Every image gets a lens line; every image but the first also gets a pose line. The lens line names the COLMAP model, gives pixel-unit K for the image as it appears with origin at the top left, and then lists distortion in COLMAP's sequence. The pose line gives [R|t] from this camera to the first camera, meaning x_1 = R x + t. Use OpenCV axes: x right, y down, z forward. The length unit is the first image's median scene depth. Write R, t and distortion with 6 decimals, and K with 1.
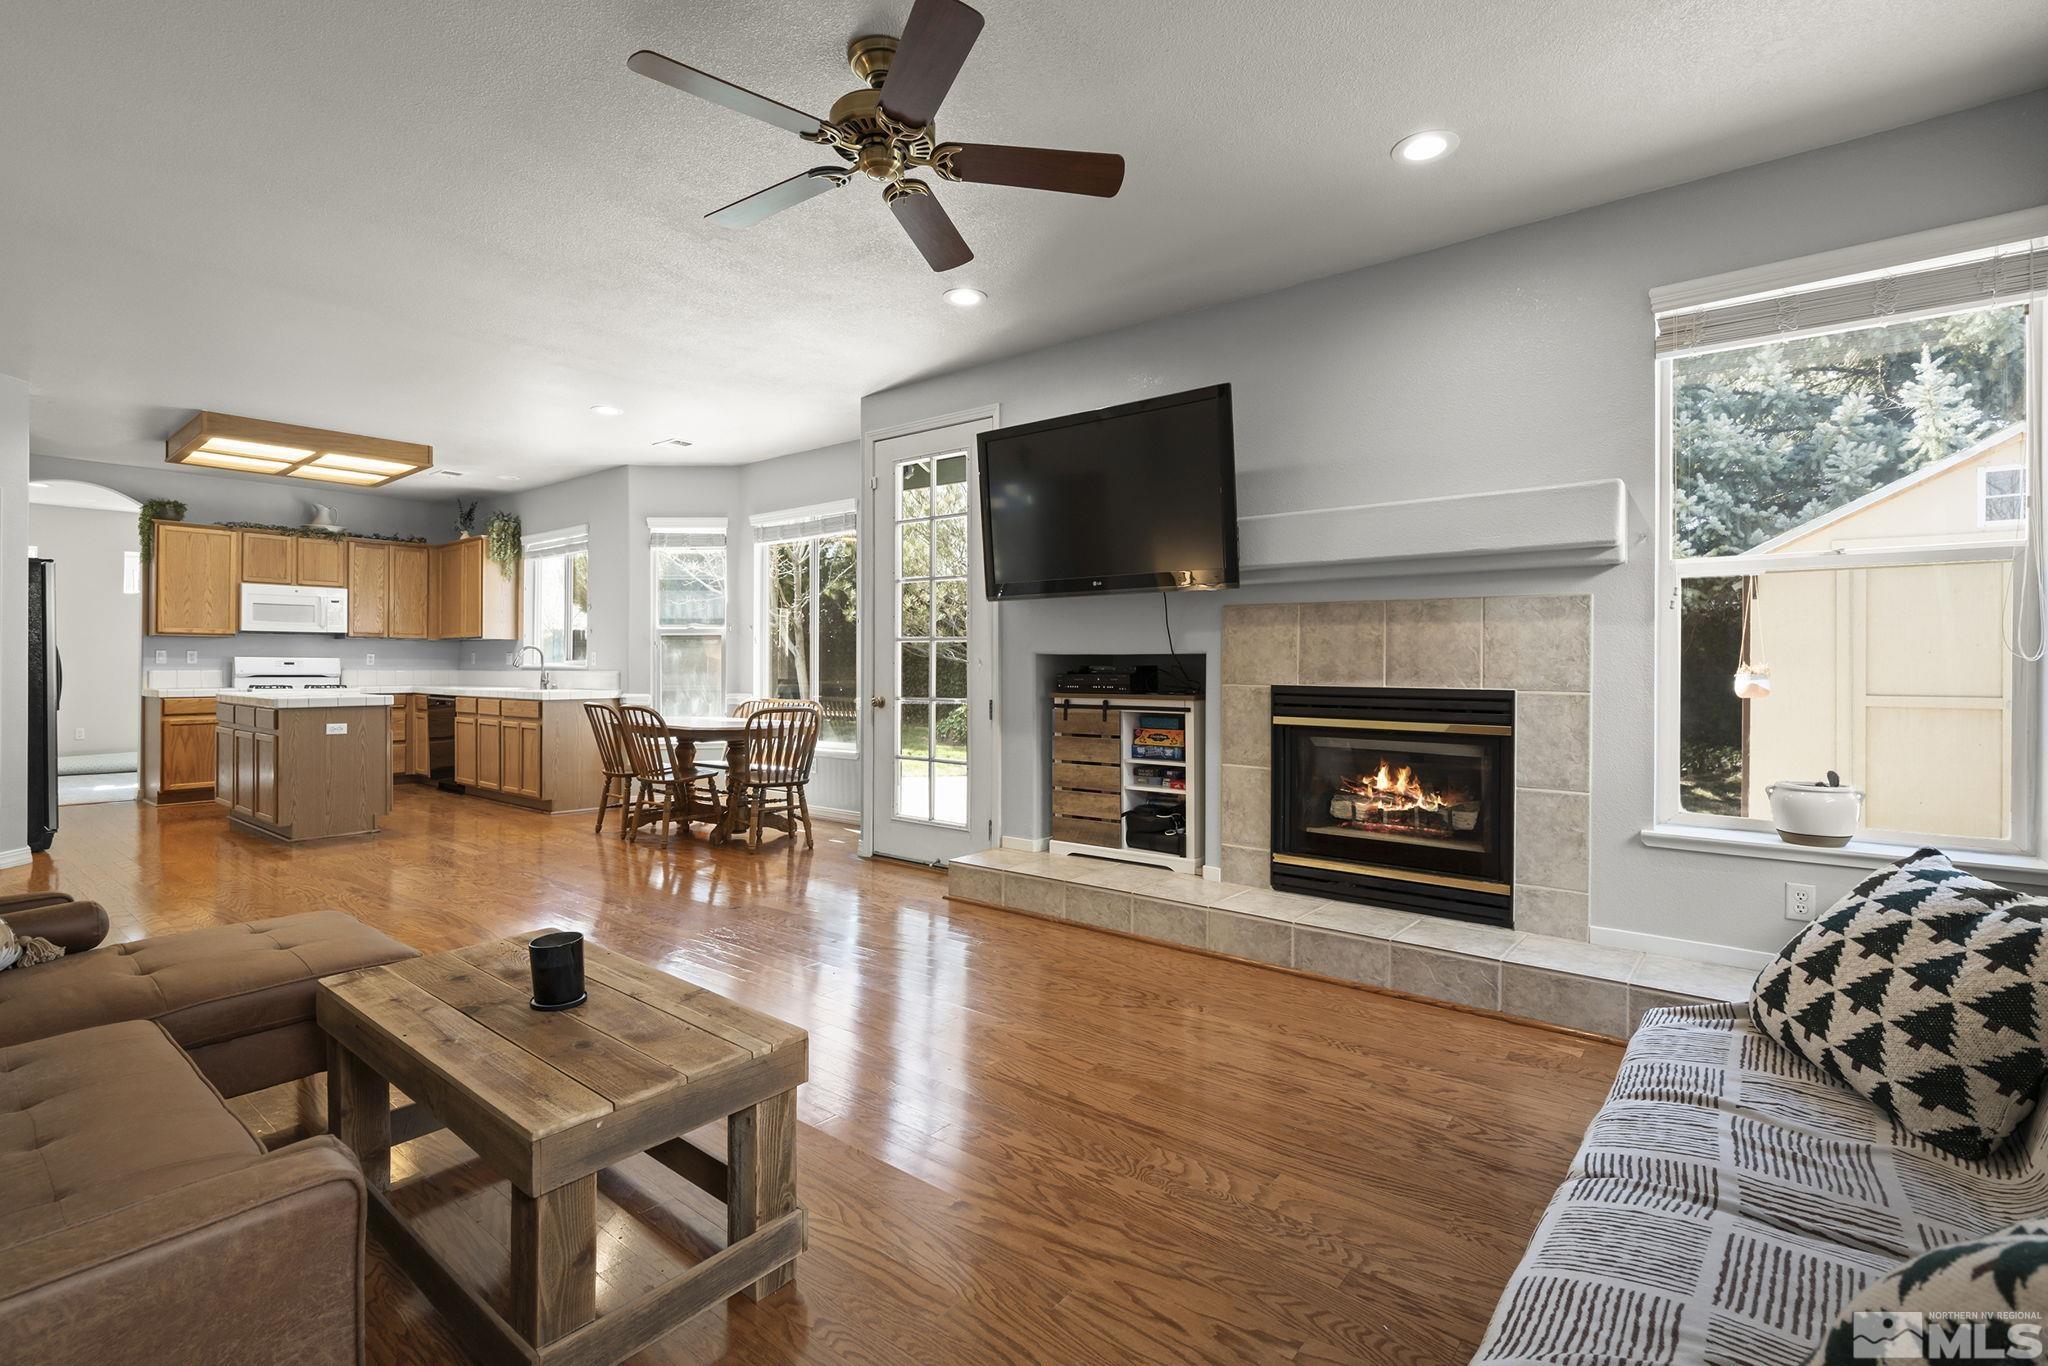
lens RADIAL K [[945.3, 0, 1028.9], [0, 945.3, 664.4], [0, 0, 1]] dist [-0.007001, 0.000430]
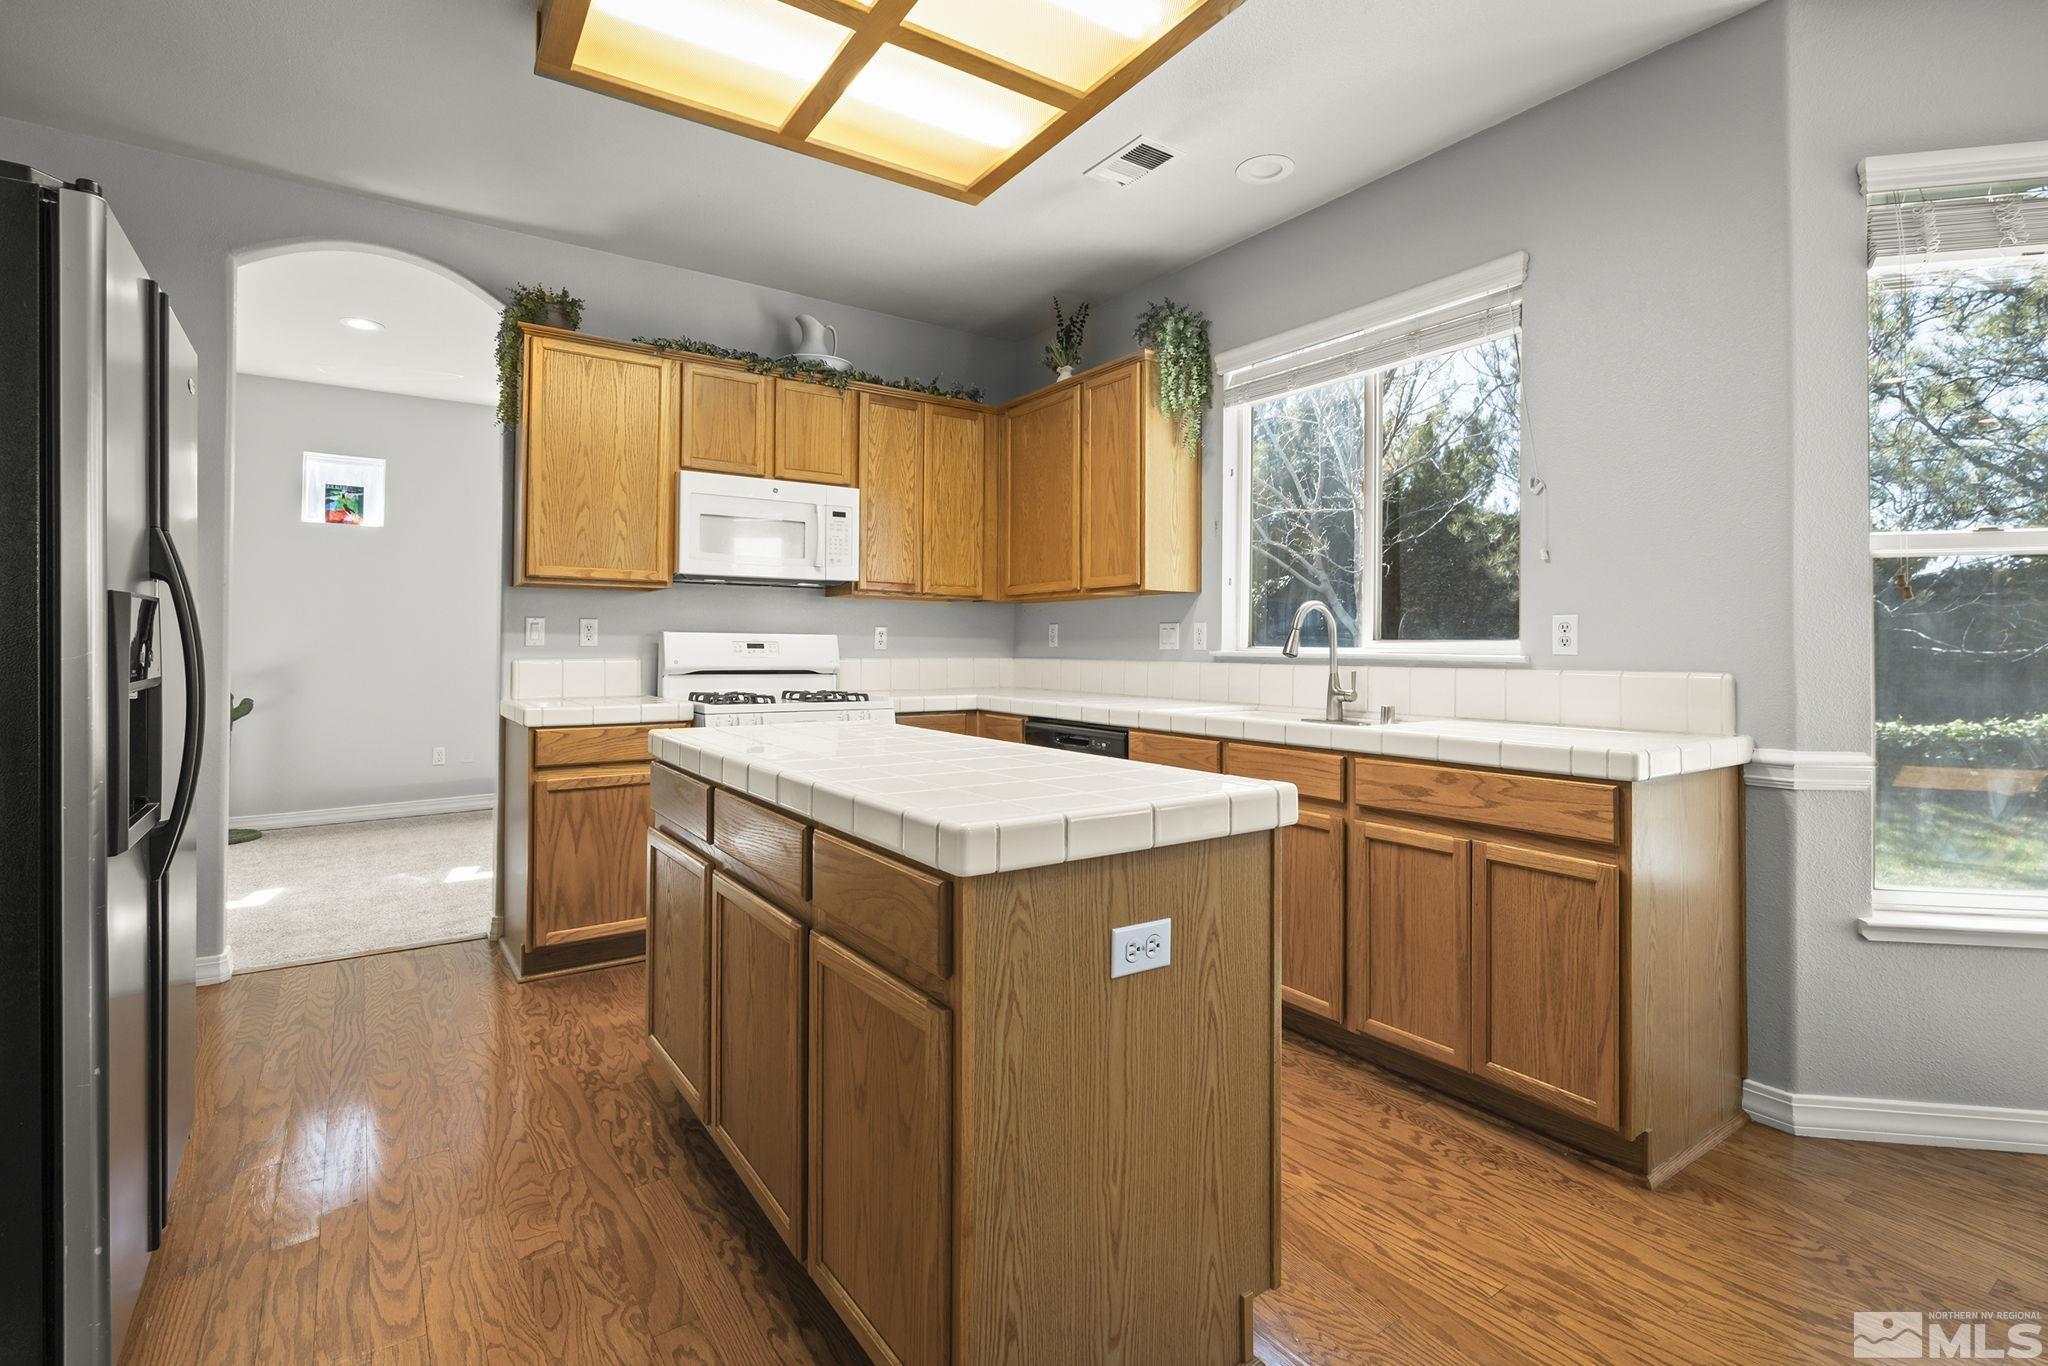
lens RADIAL K [[945.3, 0, 1004.1], [0, 945.3, 630.5], [0, 0, 1]] dist [-0.007001, 0.000430]
pose [[0.954444, -0.003240, -0.298373, -0.913171], [-0.000792, 0.999910, -0.013391, -0.004107], [0.298390, 0.013017, 0.954355, 1.013480]]
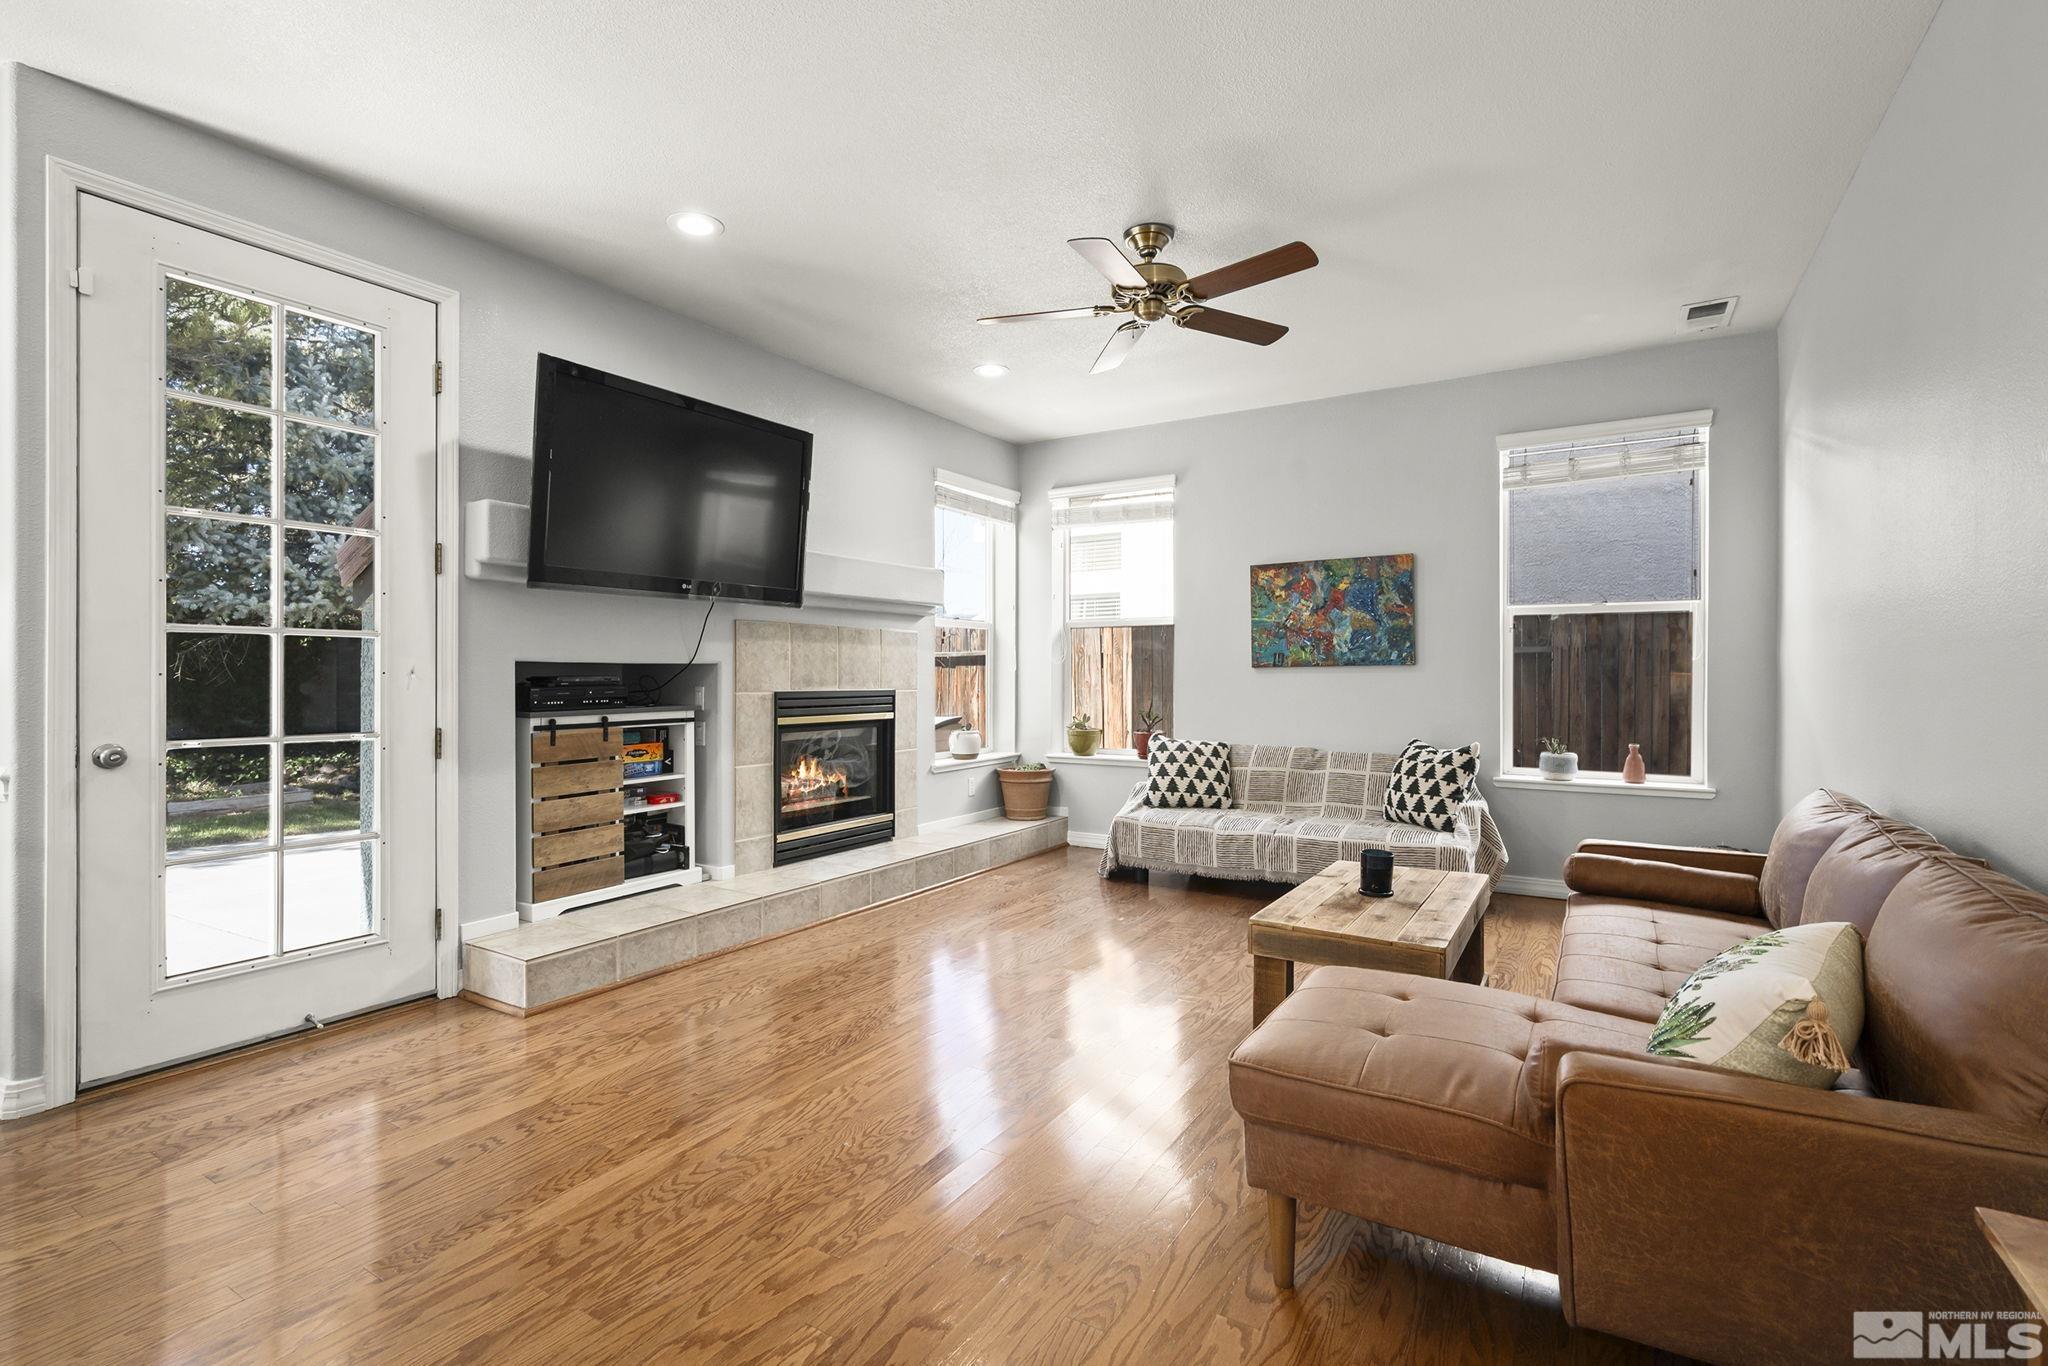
lens RADIAL K [[945.3, 0, 1031.2], [0, 945.3, 670.5], [0, 0, 1]] dist [-0.007001, 0.000430]
pose [[-0.125527, -0.002619, 0.992087, -0.792876], [-0.004242, 0.999989, 0.002103, -0.006884], [-0.992081, -0.003945, -0.125536, 0.705301]]
